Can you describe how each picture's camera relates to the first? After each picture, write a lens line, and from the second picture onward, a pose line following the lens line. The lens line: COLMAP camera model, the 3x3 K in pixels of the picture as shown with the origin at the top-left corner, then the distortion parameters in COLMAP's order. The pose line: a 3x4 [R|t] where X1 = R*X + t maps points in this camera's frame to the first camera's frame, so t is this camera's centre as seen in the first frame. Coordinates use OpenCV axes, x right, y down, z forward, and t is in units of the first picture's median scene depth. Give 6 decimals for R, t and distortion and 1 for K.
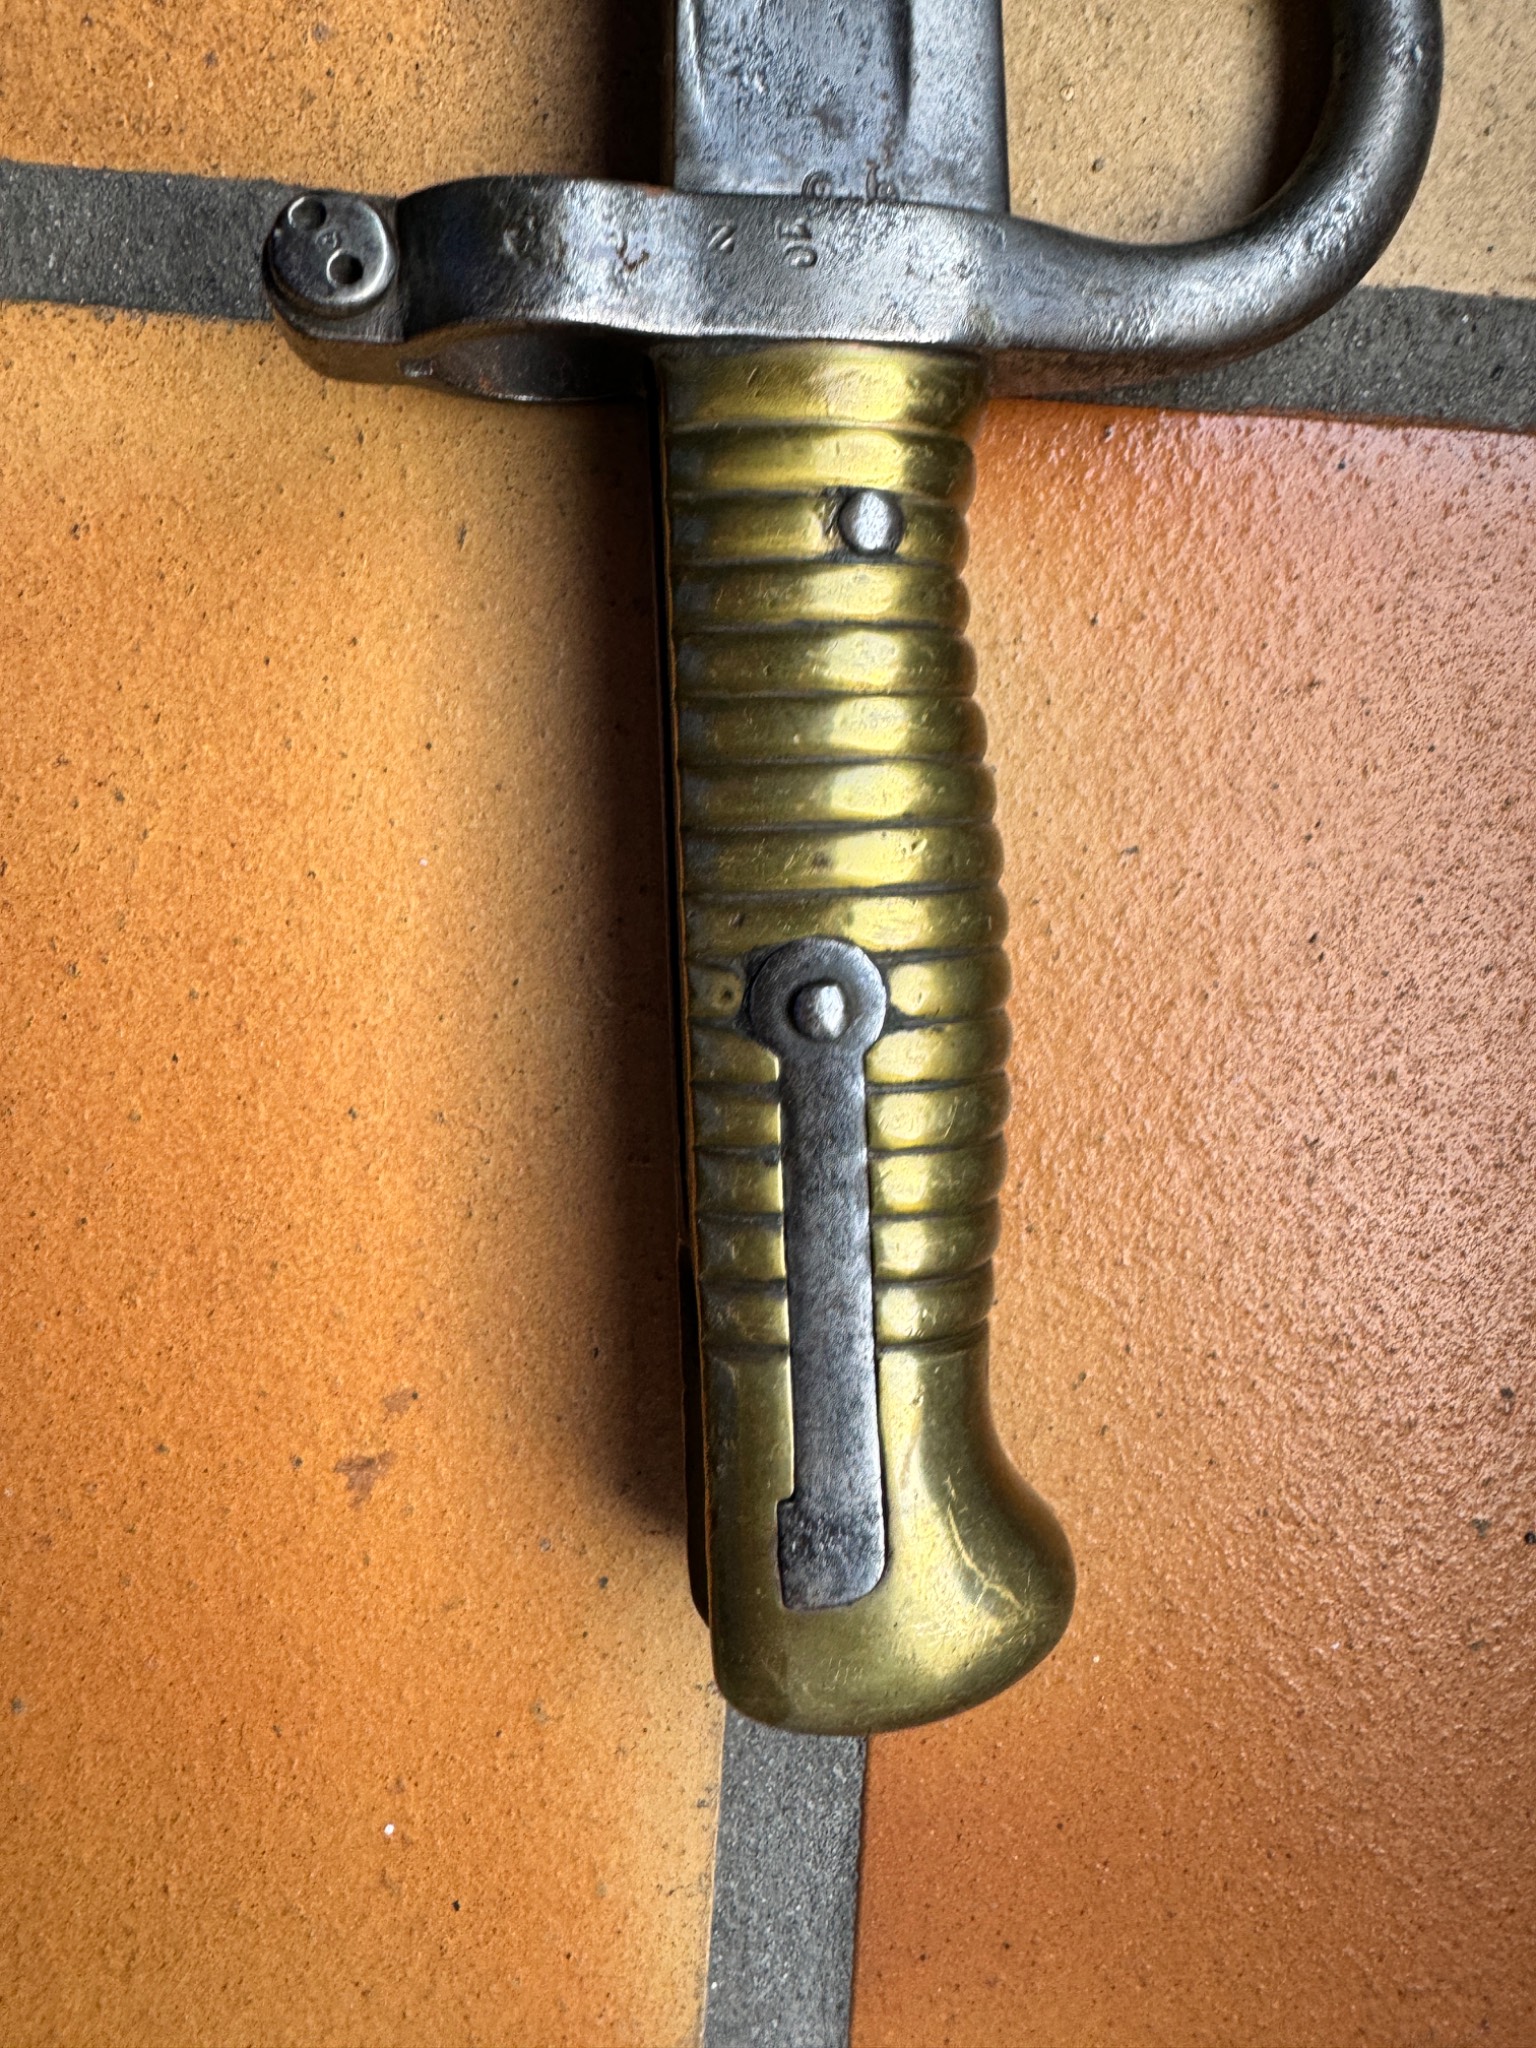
lens RADIAL K [[1416.9, 0, 764.3], [0, 1416.9, 873.8], [0, 0, 1]] dist [-0.002051, -0.000084]
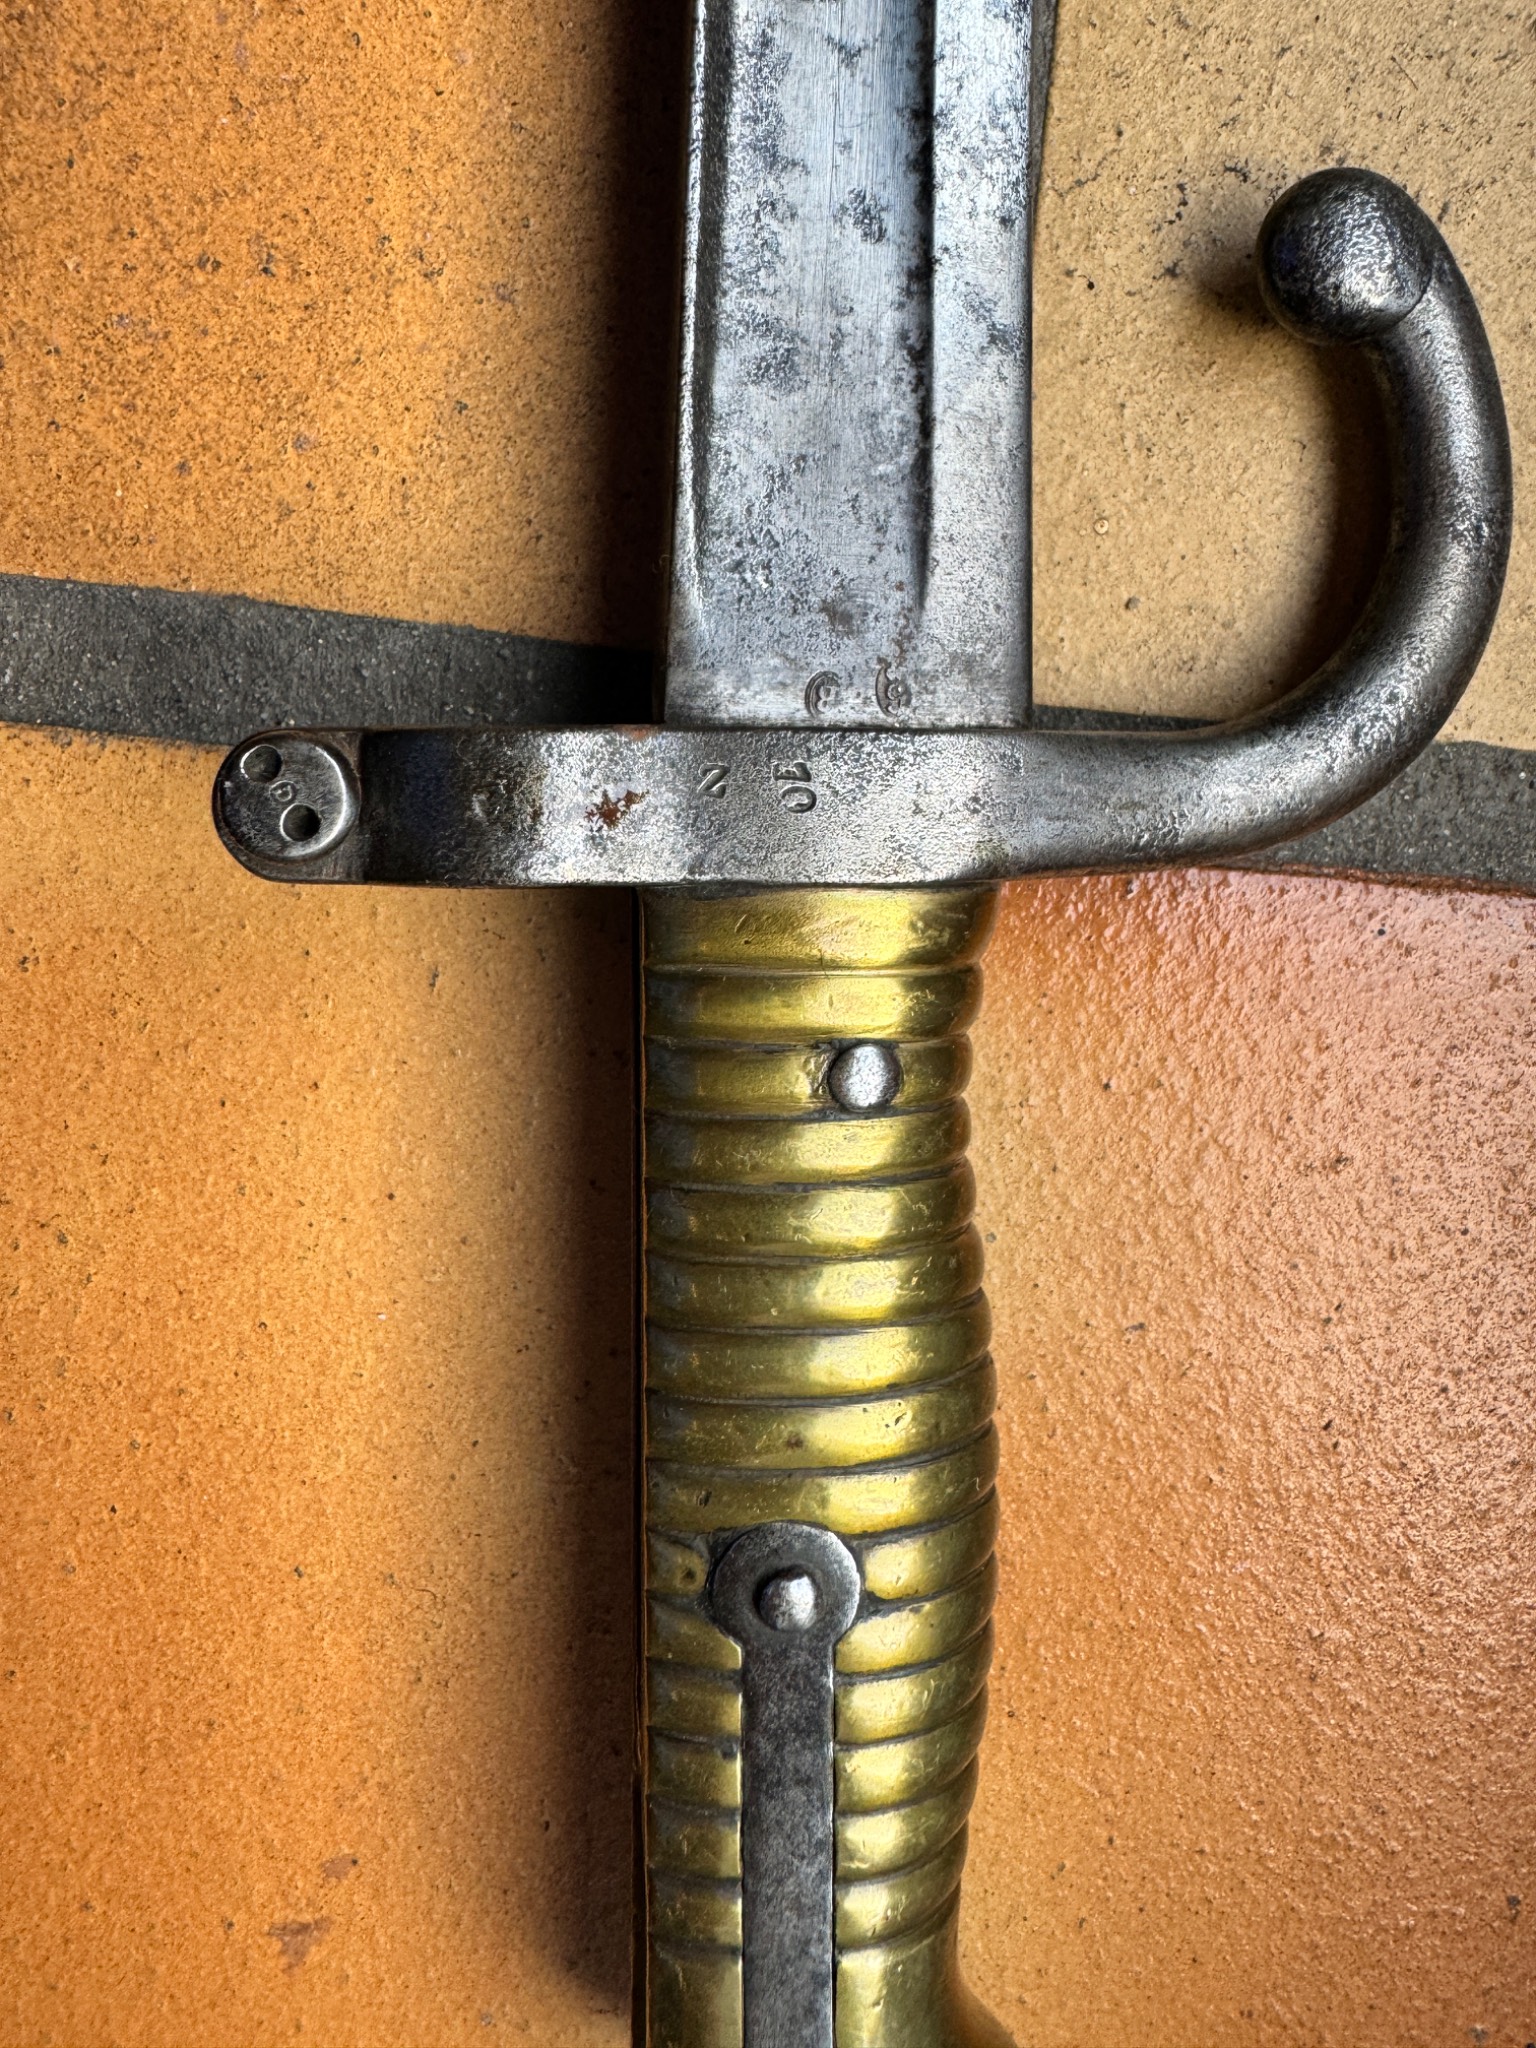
lens RADIAL K [[1416.9, 0, 764.3], [0, 1416.9, 873.8], [0, 0, 1]] dist [-0.002051, -0.000084]
pose [[0.999118, 0.039481, -0.014272, 0.015262], [-0.039306, 0.999151, 0.012302, -0.324440], [0.014746, -0.011730, 0.999822, 0.066254]]
